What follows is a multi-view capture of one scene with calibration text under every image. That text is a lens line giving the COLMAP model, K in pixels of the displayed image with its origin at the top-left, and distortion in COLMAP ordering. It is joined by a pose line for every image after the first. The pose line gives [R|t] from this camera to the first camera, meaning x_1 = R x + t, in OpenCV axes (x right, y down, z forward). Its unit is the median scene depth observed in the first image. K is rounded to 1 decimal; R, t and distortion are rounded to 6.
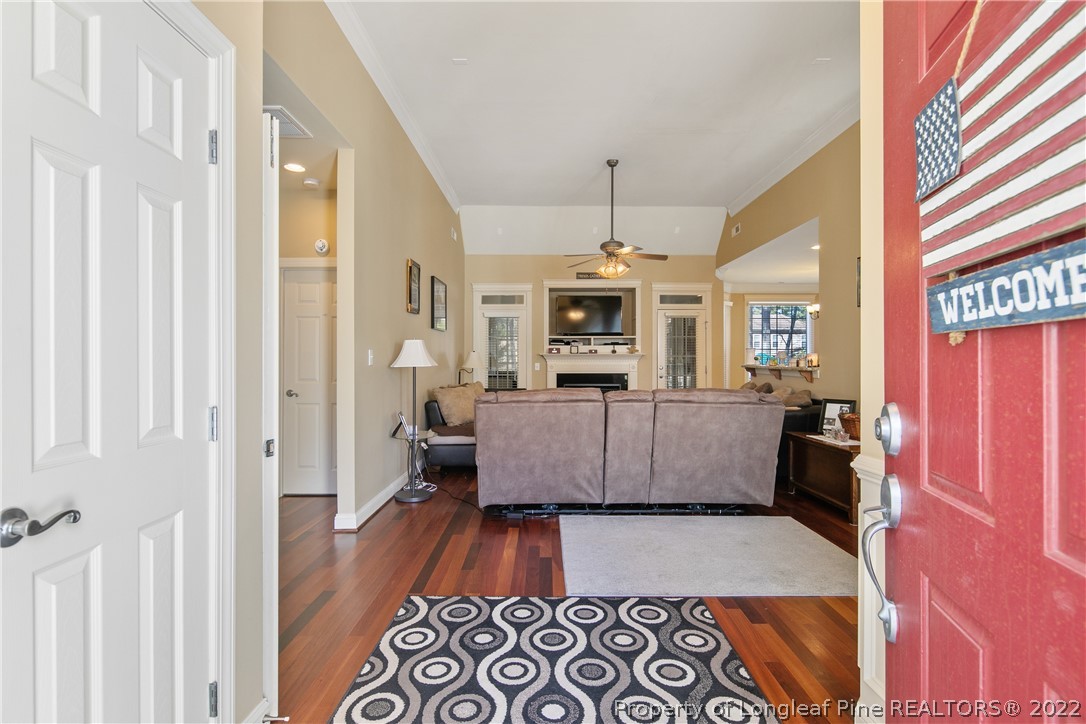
lens RADIAL K [[524.4, 0, 544.2], [0, 524.4, 355.6], [0, 0, 1]] dist [-0.001298, -0.001065]
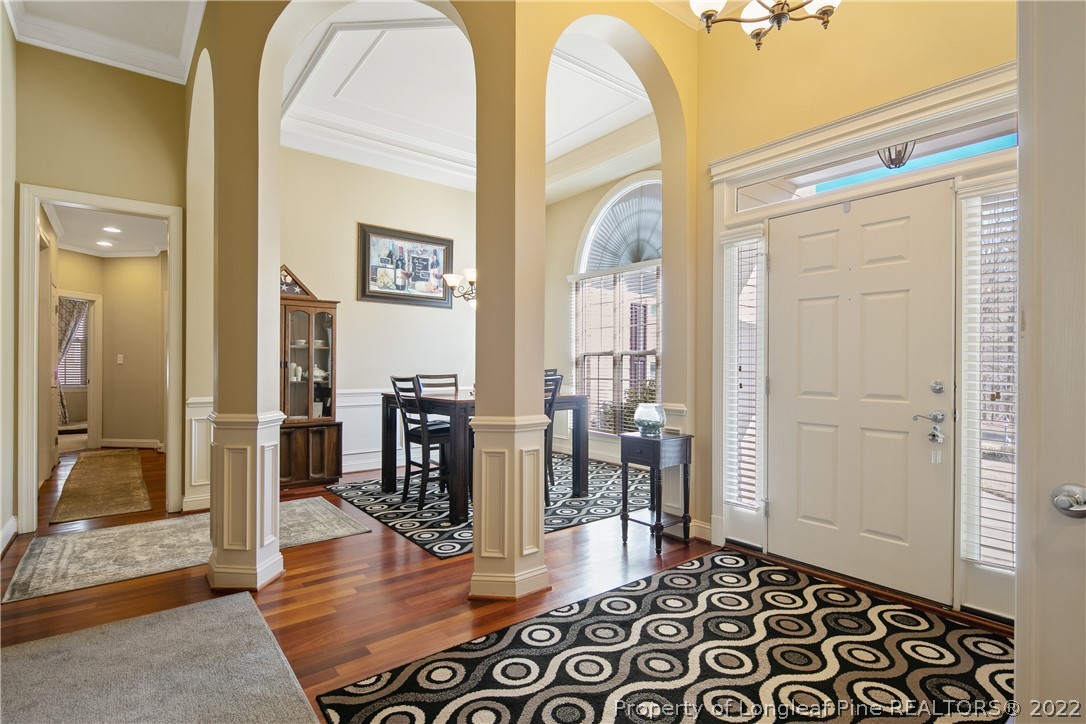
lens RADIAL K [[529.9, 0, 543.0], [0, 529.9, 362.0], [0, 0, 1]] dist [0.004102, 0.000166]
pose [[-0.624541, 0.001031, 0.780991, -0.132372], [-0.011820, 0.999872, -0.010772, 0.007964], [-0.780903, -0.015958, -0.624449, 0.370827]]
